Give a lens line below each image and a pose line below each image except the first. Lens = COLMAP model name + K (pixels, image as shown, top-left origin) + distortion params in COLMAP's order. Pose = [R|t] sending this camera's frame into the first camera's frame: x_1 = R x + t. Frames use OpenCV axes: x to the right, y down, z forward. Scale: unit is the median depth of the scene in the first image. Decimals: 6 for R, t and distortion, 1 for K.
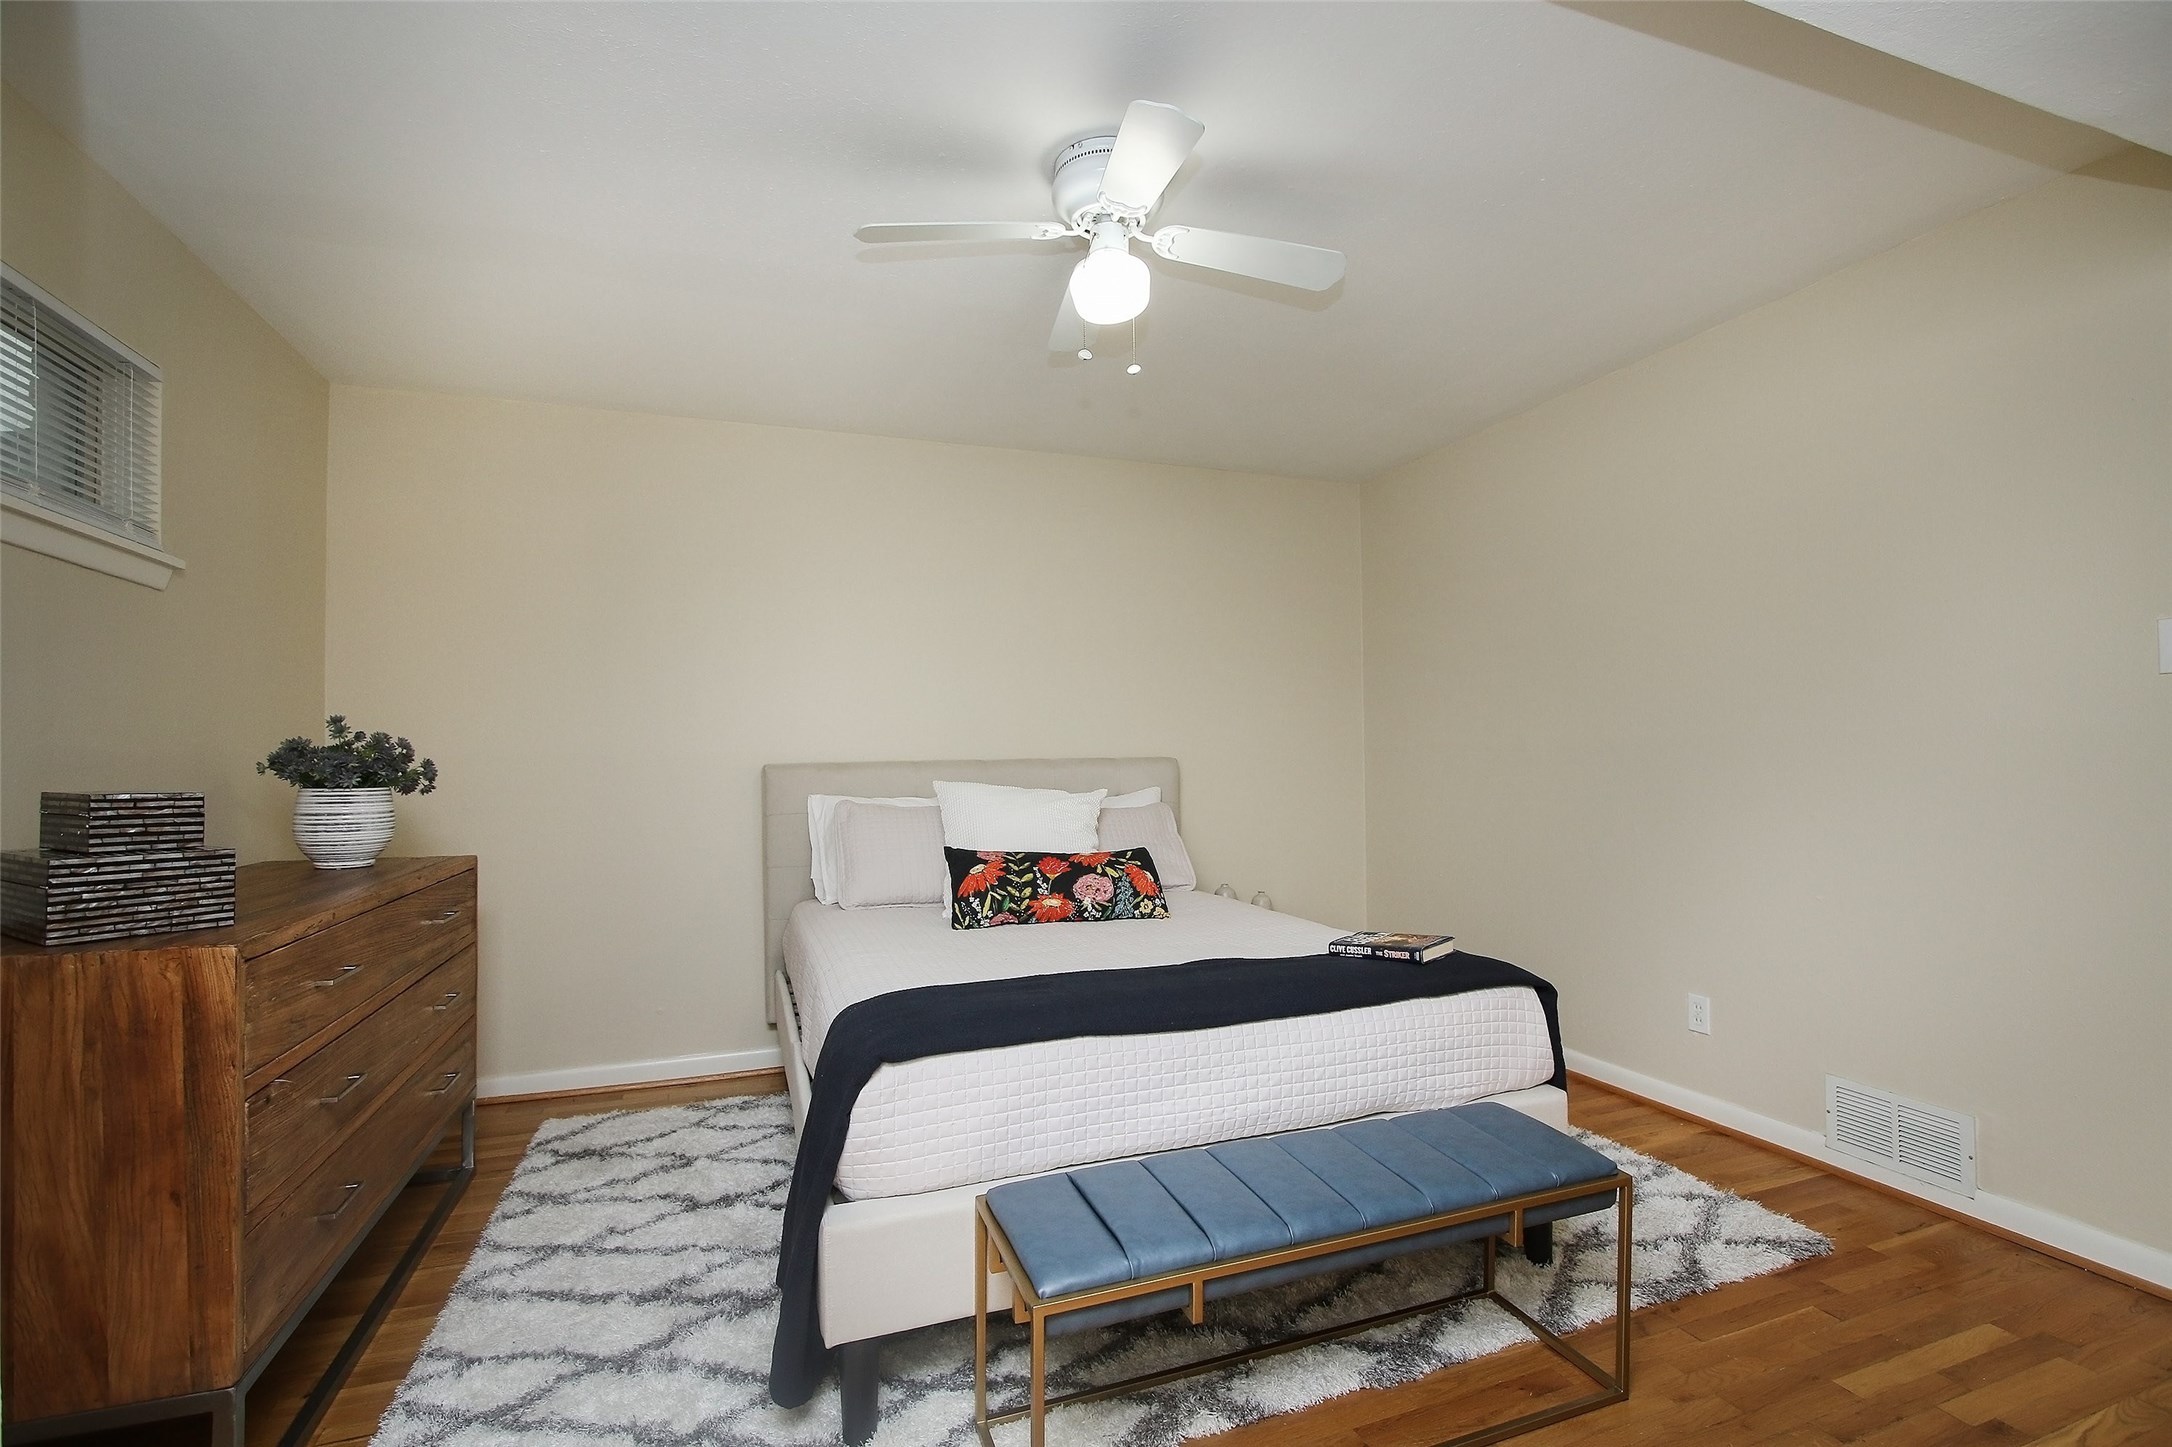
lens RADIAL K [[998.0, 0, 1098.0], [0, 998.0, 730.1], [0, 0, 1]] dist [-0.019933, 0.004415]
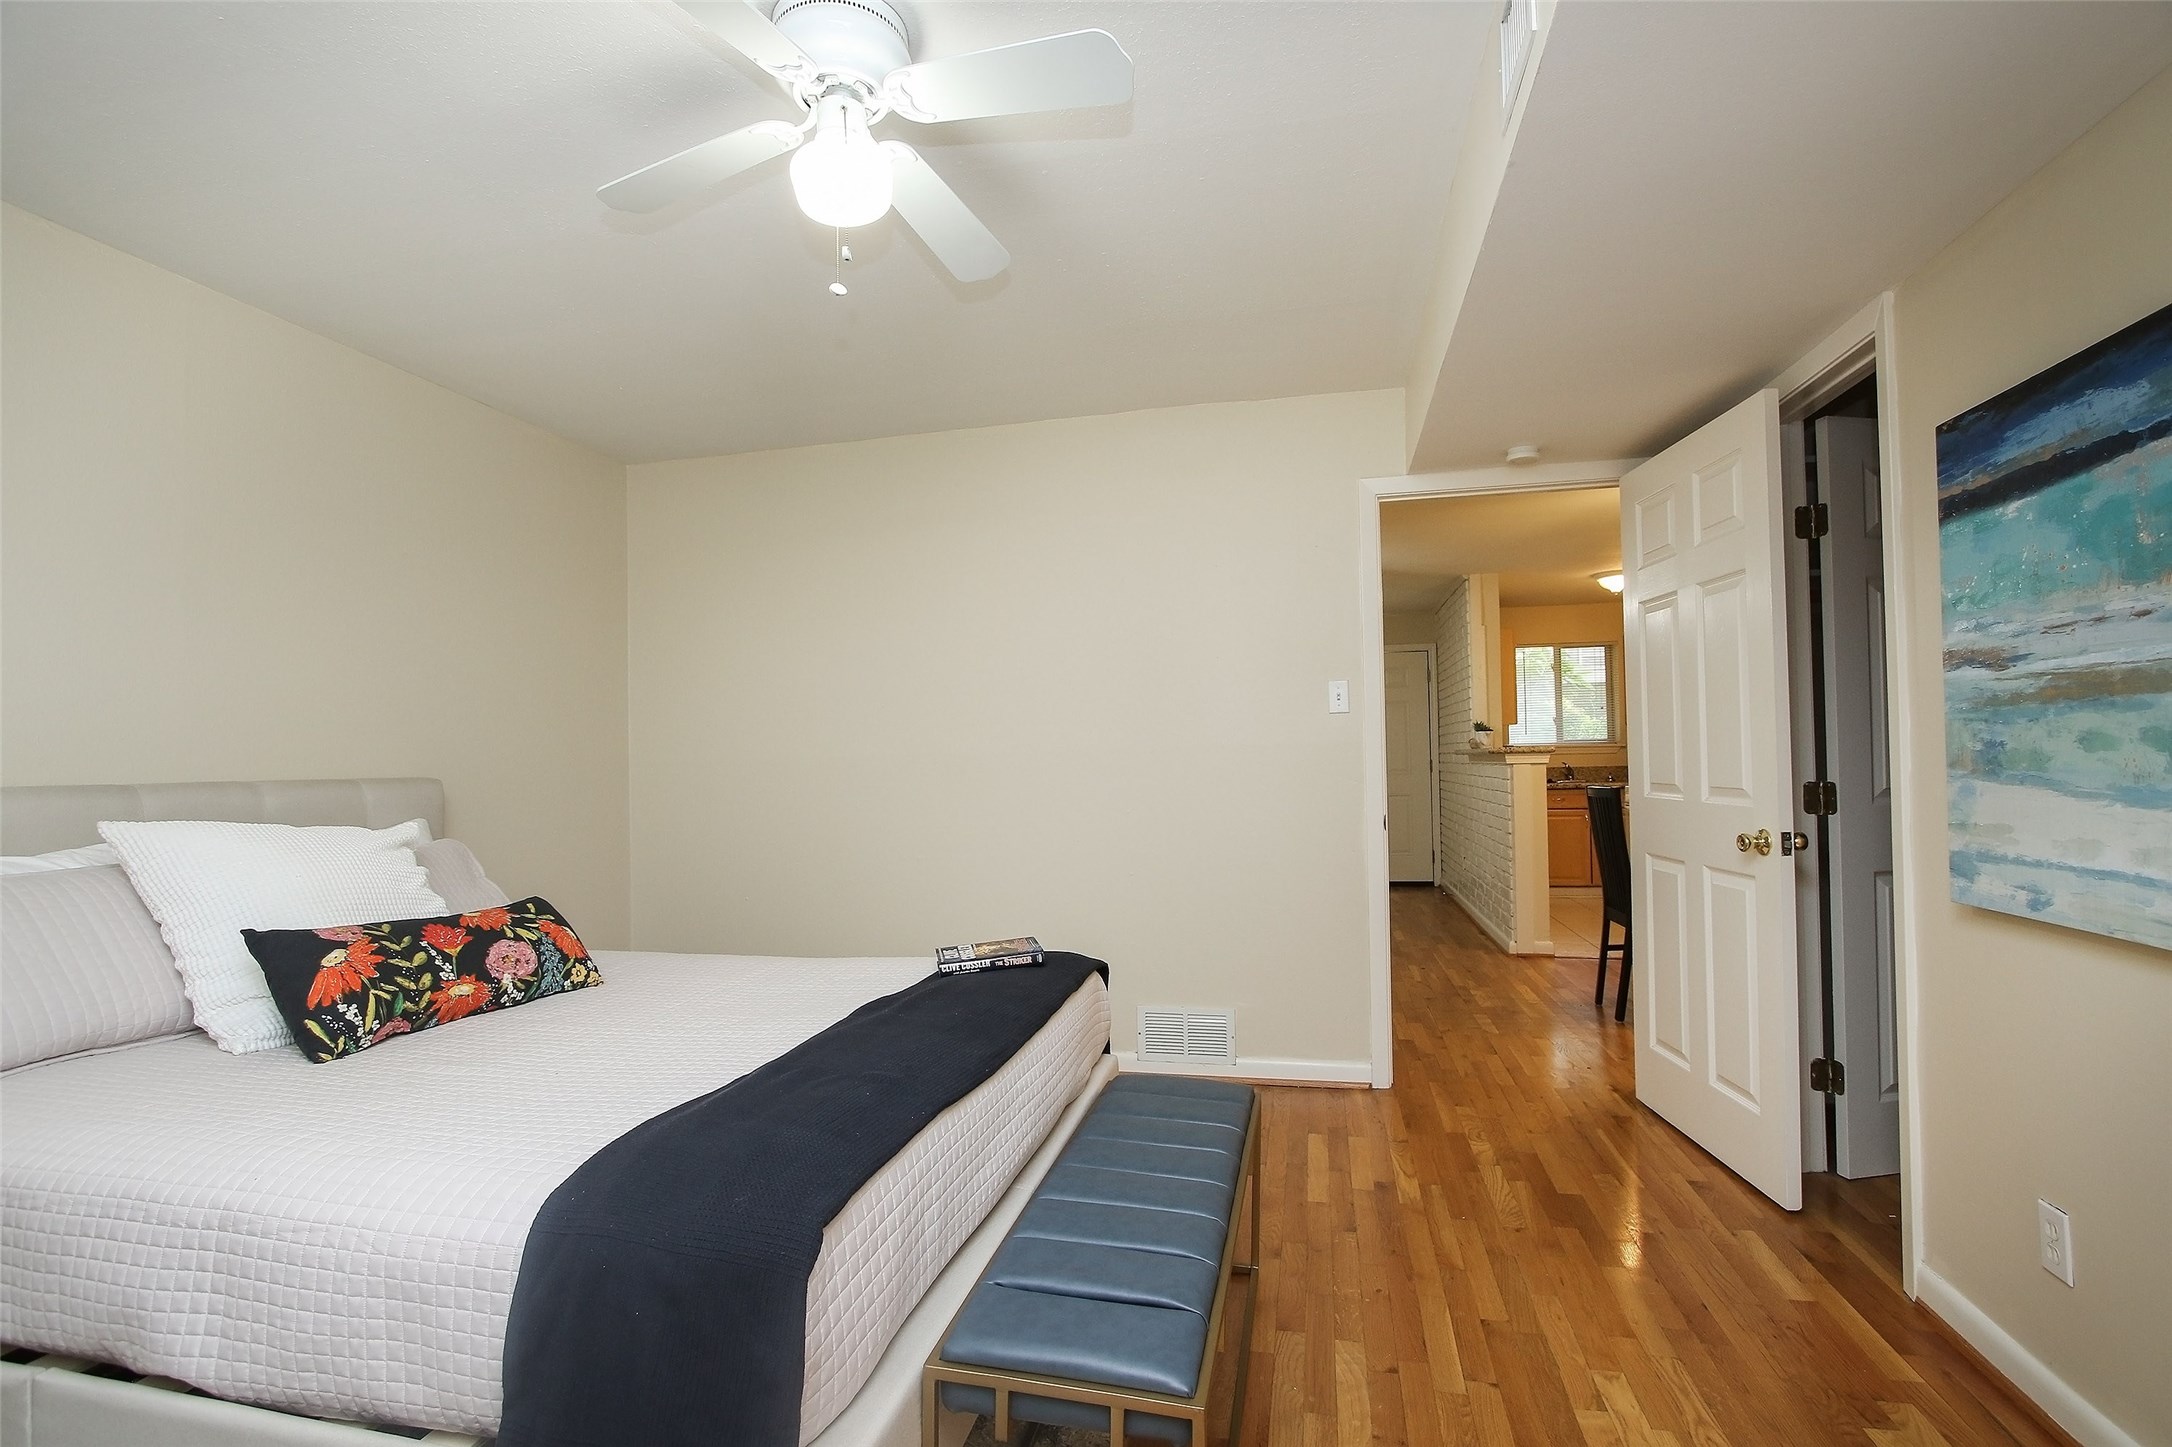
lens RADIAL K [[998.0, 0, 1093.9], [0, 998.0, 735.3], [0, 0, 1]] dist [-0.019933, 0.004415]
pose [[0.539469, 0.023514, 0.841677, -0.381198], [-0.007414, 0.999704, -0.023177, 0.014331], [-0.841973, 0.006263, 0.539484, 0.284240]]
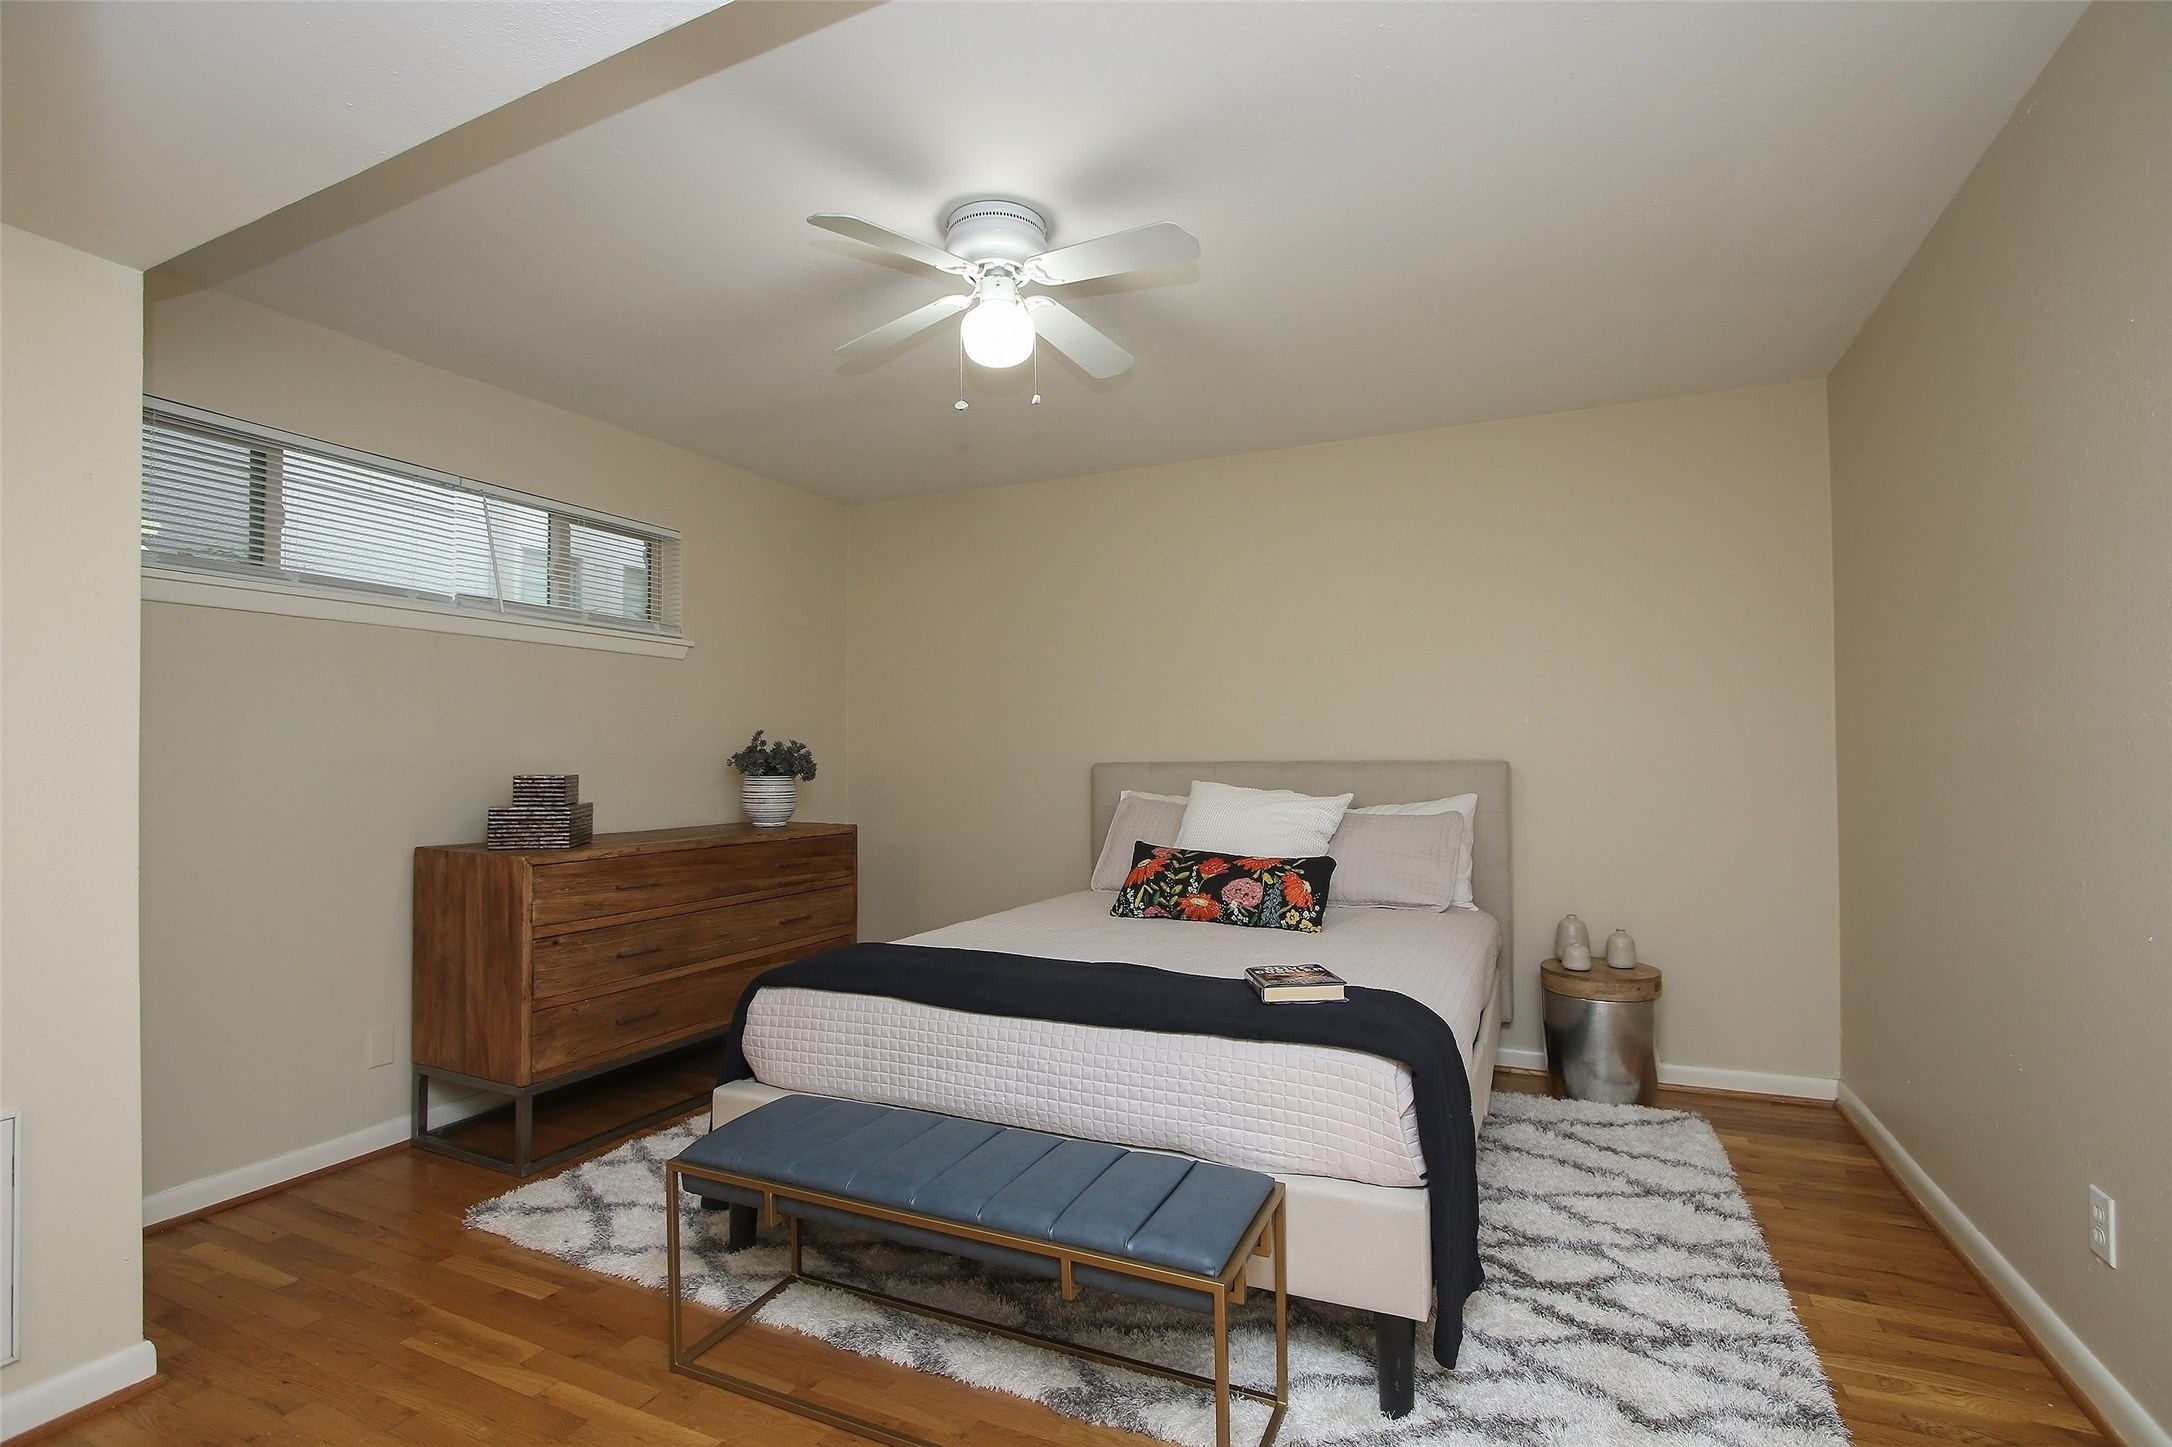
lens RADIAL K [[998.0, 0, 1096.5], [0, 998.0, 733.4], [0, 0, 1]] dist [-0.019933, 0.004415]
pose [[0.707348, -0.010681, -0.706785, 0.603619], [0.015837, 0.999874, 0.000739, -0.001760], [0.706688, -0.011716, 0.707428, 0.206402]]
